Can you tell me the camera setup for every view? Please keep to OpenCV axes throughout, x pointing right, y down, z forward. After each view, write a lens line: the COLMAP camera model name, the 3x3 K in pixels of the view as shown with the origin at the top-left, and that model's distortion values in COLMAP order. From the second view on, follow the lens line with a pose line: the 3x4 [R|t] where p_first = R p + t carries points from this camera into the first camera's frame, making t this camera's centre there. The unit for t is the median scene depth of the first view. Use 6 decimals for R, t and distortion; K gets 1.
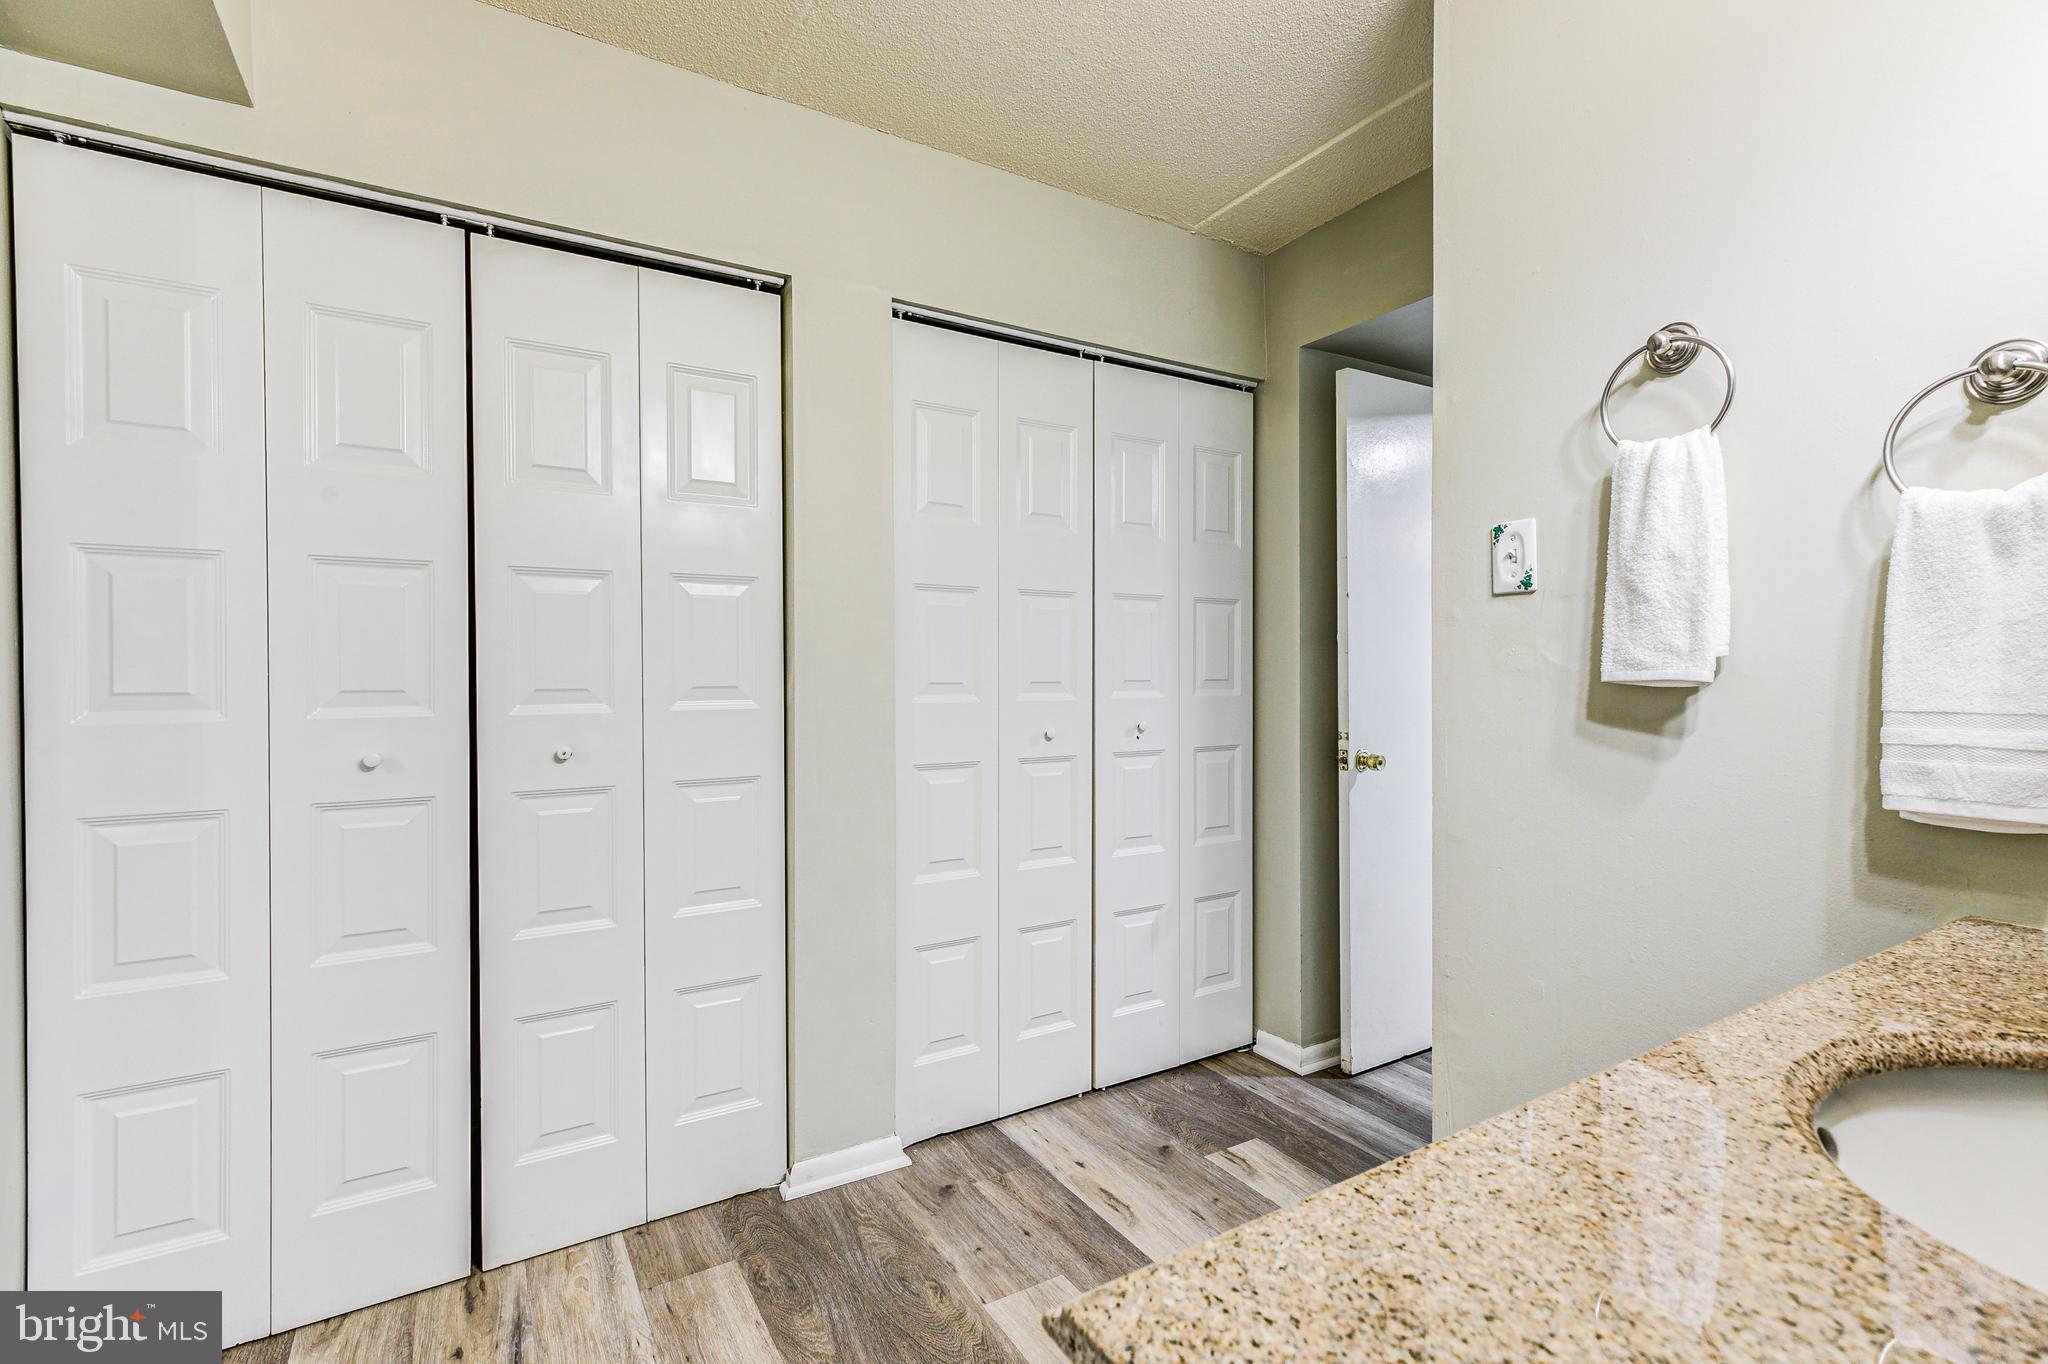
lens RADIAL K [[931.5, 0, 1024.0], [0, 931.5, 675.1], [0, 0, 1]] dist [0.011573, 0.000656]
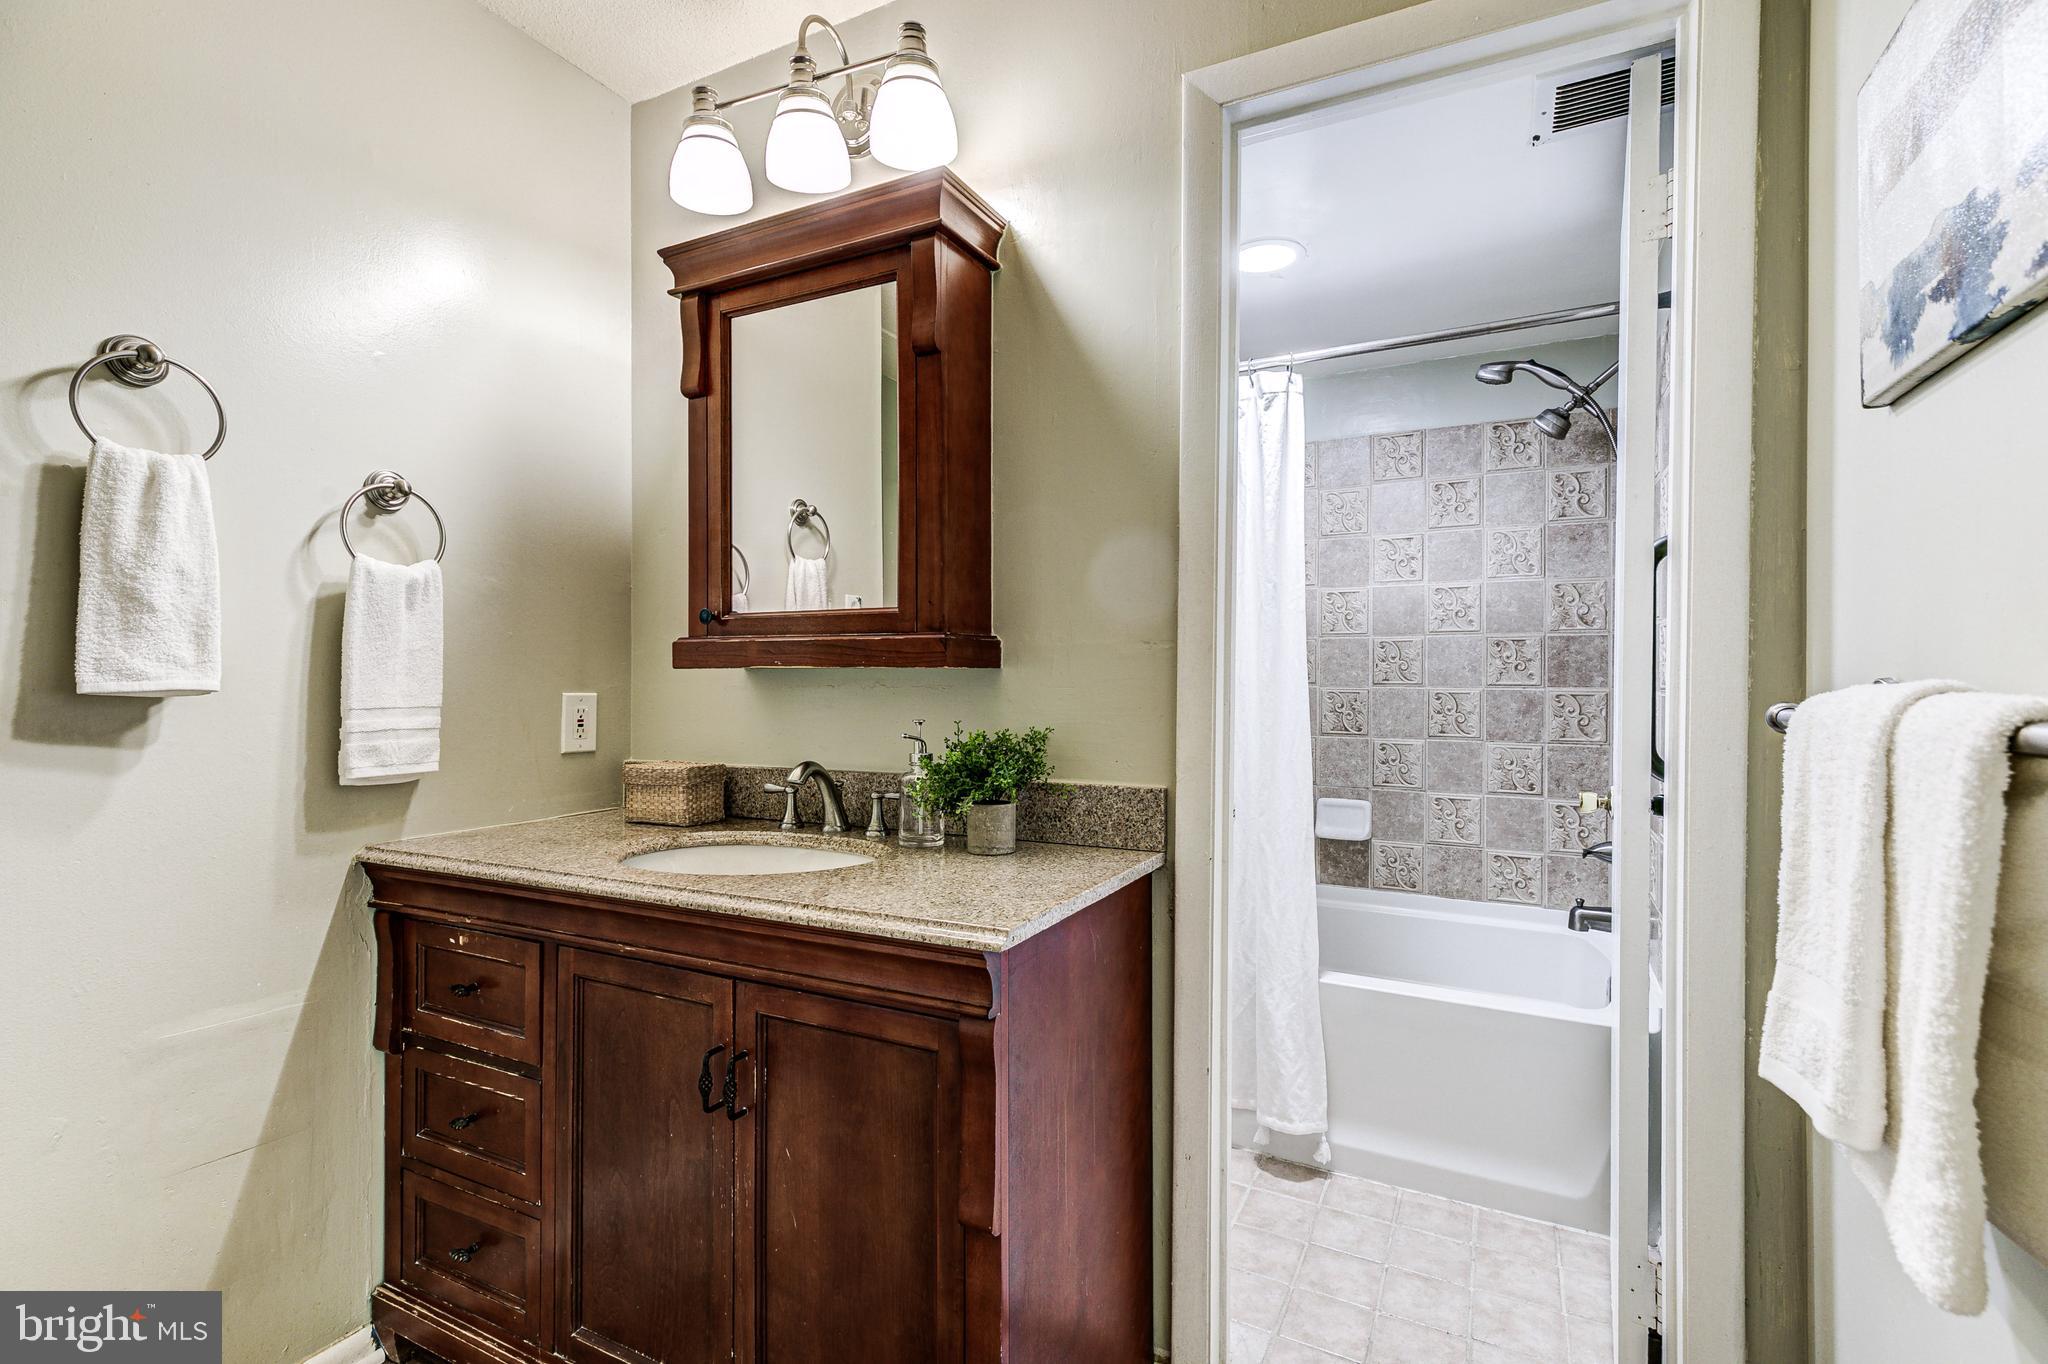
lens RADIAL K [[931.5, 0, 1026.5], [0, 931.5, 679.7], [0, 0, 1]] dist [0.011573, 0.000656]
pose [[-0.528882, -0.002897, 0.848690, -0.687465], [0.004170, 0.999973, 0.006012, -0.008686], [-0.848685, 0.006718, -0.528856, 0.751538]]
